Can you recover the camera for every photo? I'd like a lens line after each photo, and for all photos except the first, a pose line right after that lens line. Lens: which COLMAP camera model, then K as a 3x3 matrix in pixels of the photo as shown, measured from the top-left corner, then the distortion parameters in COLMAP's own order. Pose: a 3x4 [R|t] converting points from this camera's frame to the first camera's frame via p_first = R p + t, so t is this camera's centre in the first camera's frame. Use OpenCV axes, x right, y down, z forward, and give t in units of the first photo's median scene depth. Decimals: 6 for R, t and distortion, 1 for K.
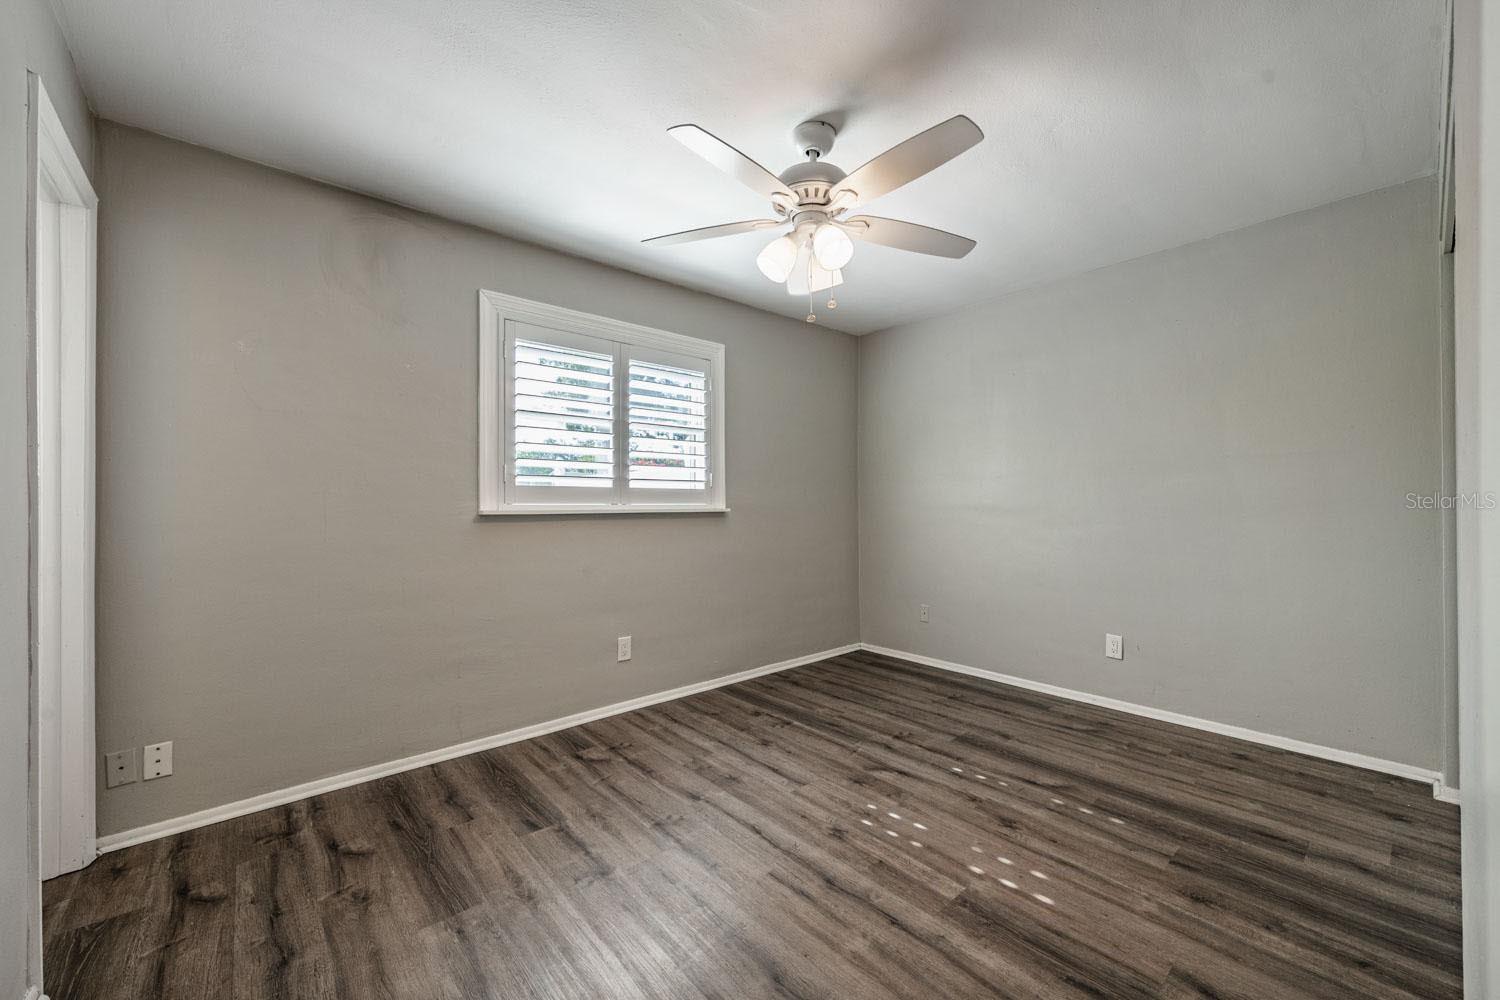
lens RADIAL K [[593.0, 0, 751.3], [0, 593.0, 490.4], [0, 0, 1]] dist [-0.009099, -0.000337]
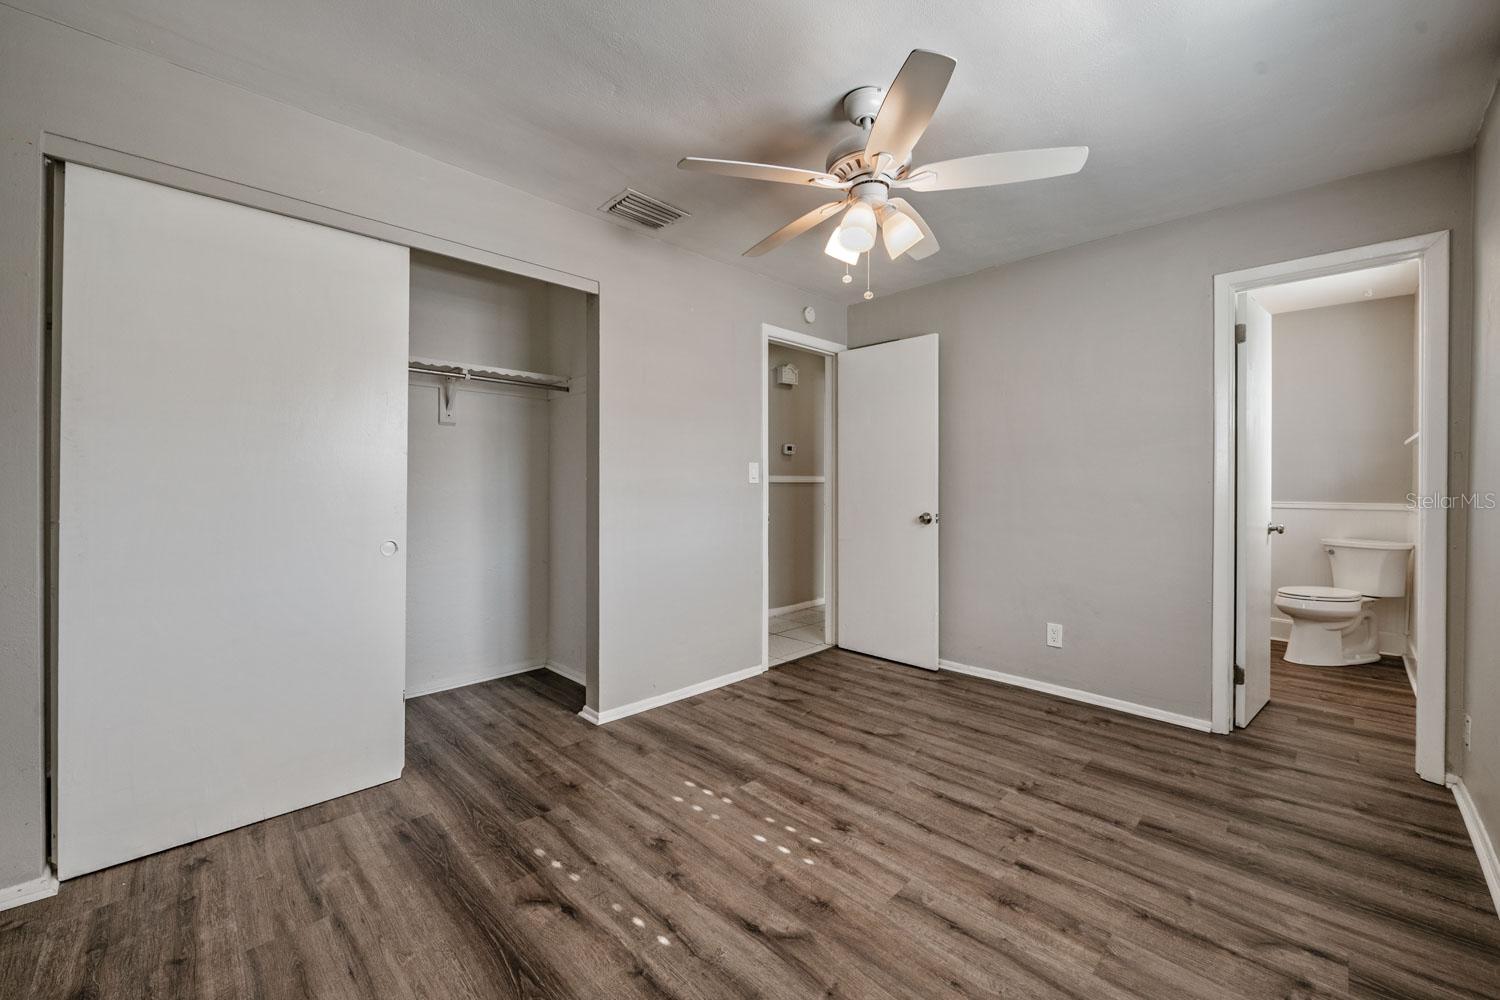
lens RADIAL K [[593.0, 0, 751.3], [0, 593.0, 490.4], [0, 0, 1]] dist [-0.009099, -0.000337]
pose [[-0.997831, 0.003228, -0.065743, 0.353164], [0.003708, 0.999967, -0.007179, 0.019848], [0.065718, -0.007408, -0.997811, 1.939922]]
